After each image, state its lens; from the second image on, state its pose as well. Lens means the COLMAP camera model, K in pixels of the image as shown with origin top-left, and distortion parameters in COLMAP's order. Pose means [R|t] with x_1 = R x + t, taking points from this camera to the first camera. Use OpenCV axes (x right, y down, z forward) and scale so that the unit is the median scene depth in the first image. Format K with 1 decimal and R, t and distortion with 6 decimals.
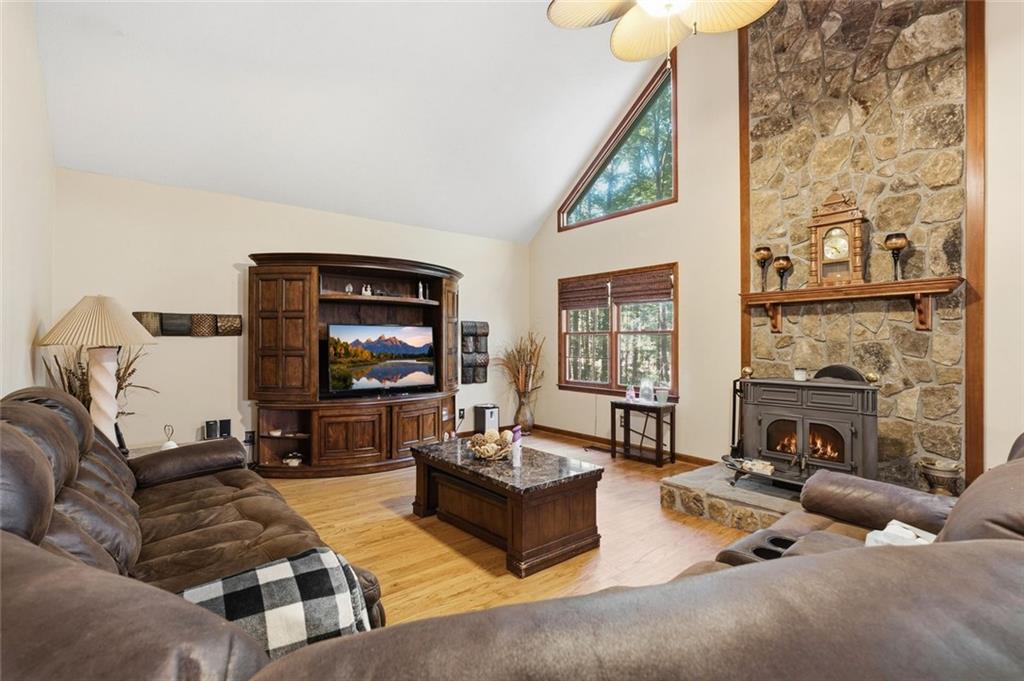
lens RADIAL K [[473.0, 0, 512.2], [0, 473.0, 339.5], [0, 0, 1]] dist [0.000458, -0.000177]
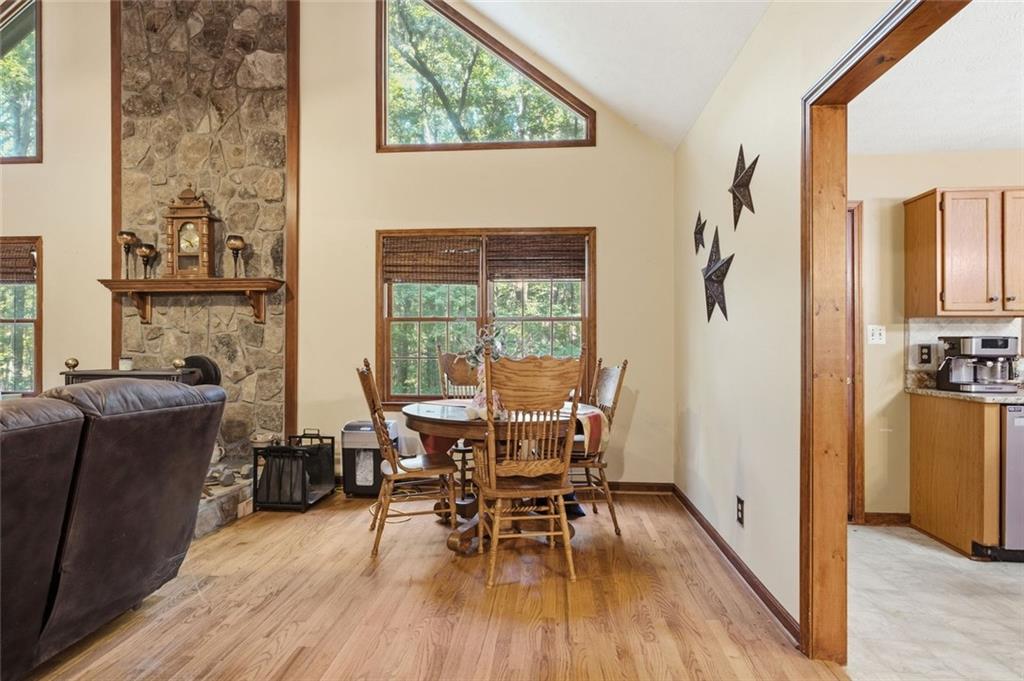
lens RADIAL K [[520.2, 0, 510.1], [0, 520.2, 346.5], [0, 0, 1]] dist [-0.006220, 0.000933]
pose [[0.682330, -0.000293, 0.731044, 0.318143], [-0.005409, 0.999971, 0.005450, 0.023410], [-0.731024, -0.007673, 0.682308, -0.269995]]
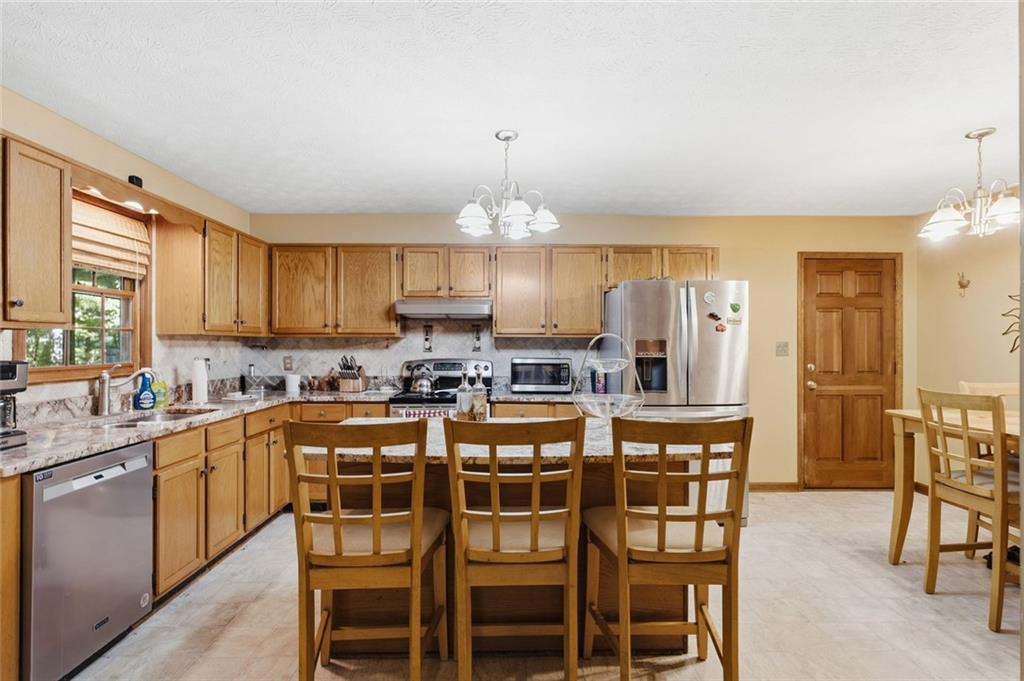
lens RADIAL K [[520.2, 0, 514.3], [0, 520.2, 341.6], [0, 0, 1]] dist [-0.006220, 0.000933]
pose [[-0.791802, -0.000723, 0.610777, 0.689648], [-0.005674, 0.999965, -0.006171, -0.009489], [-0.610751, -0.008352, -0.791778, -0.183502]]
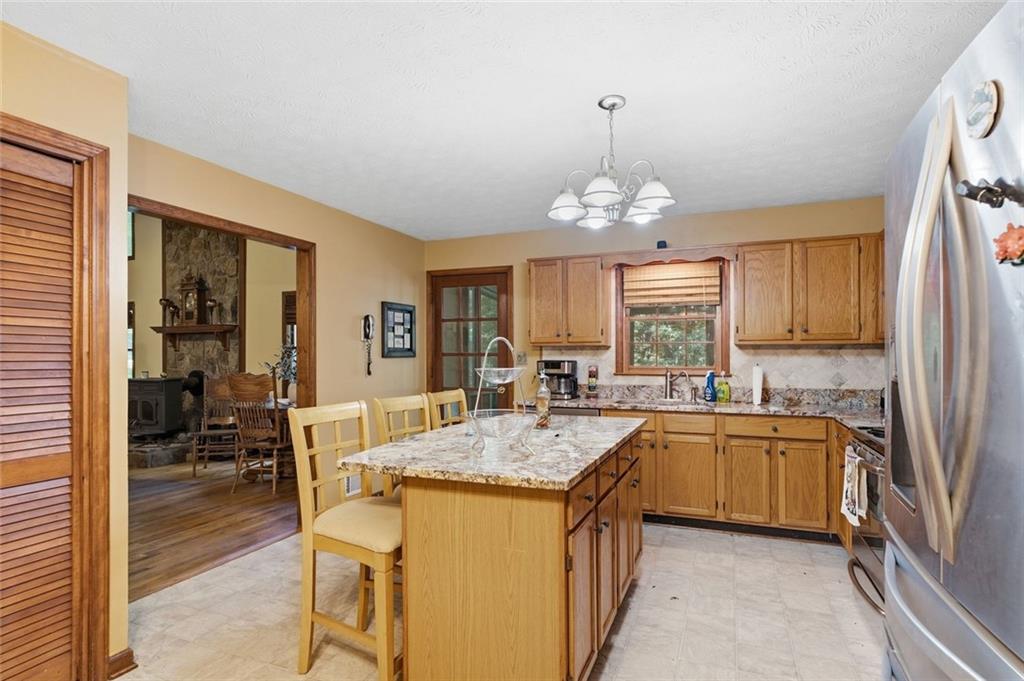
lens RADIAL K [[520.2, 0, 507.9], [0, 520.2, 355.2], [0, 0, 1]] dist [-0.006220, 0.000933]
pose [[0.873193, -0.002578, 0.487368, 0.738110], [0.001010, 0.999993, 0.003479, -0.006487], [-0.487374, -0.002546, 0.873190, -1.203967]]
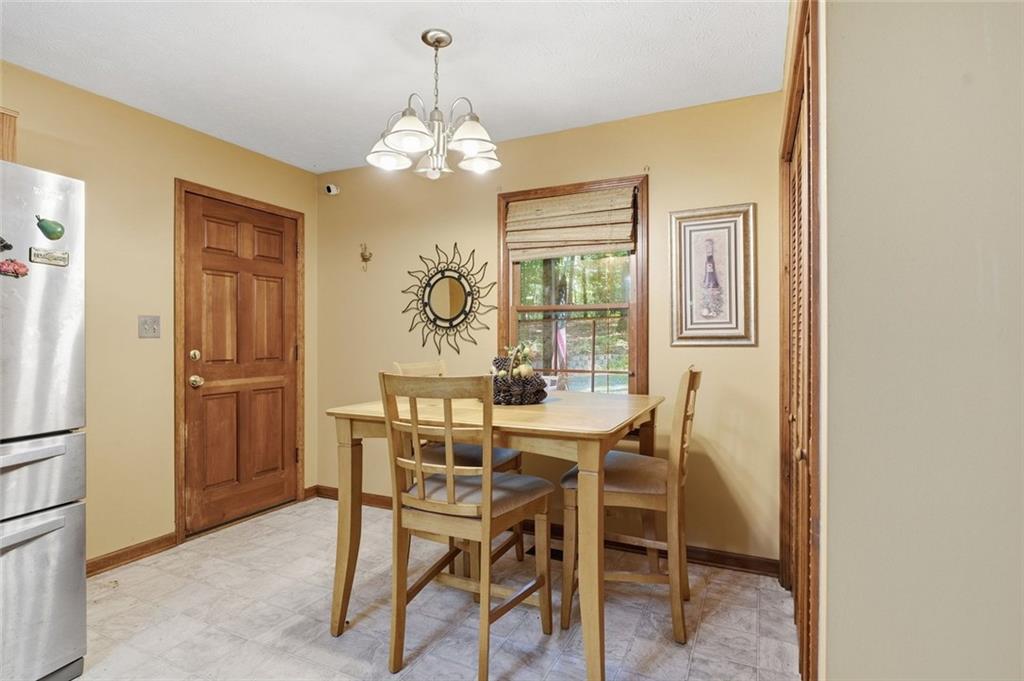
lens RADIAL K [[520.2, 0, 510.6], [0, 520.2, 338.7], [0, 0, 1]] dist [-0.006220, 0.000933]
pose [[-0.900645, -0.000760, -0.434555, 0.786366], [0.001886, 0.999982, -0.005657, 0.018442], [0.434552, -0.005914, -0.900628, -0.604335]]
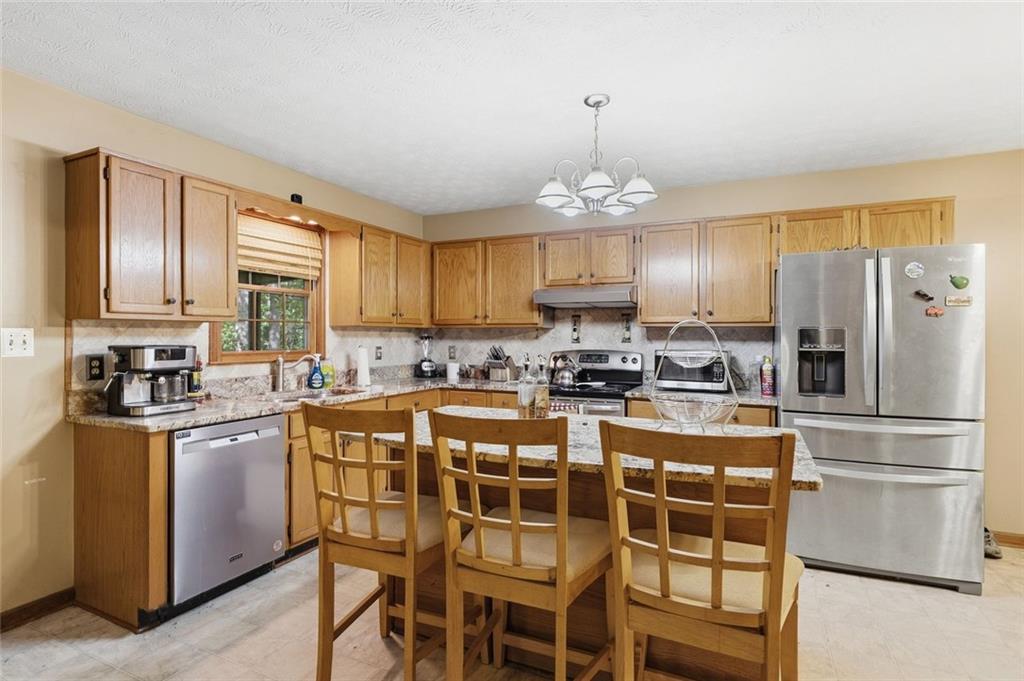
lens RADIAL K [[528.4, 0, 511.9], [0, 528.4, 337.0], [0, 0, 1]] dist [-0.004813, 0.000800]
pose [[-0.439844, -0.005502, 0.898057, 0.593776], [-0.007274, 0.999970, 0.002563, -0.006934], [-0.898045, -0.005405, -0.439871, -0.363975]]
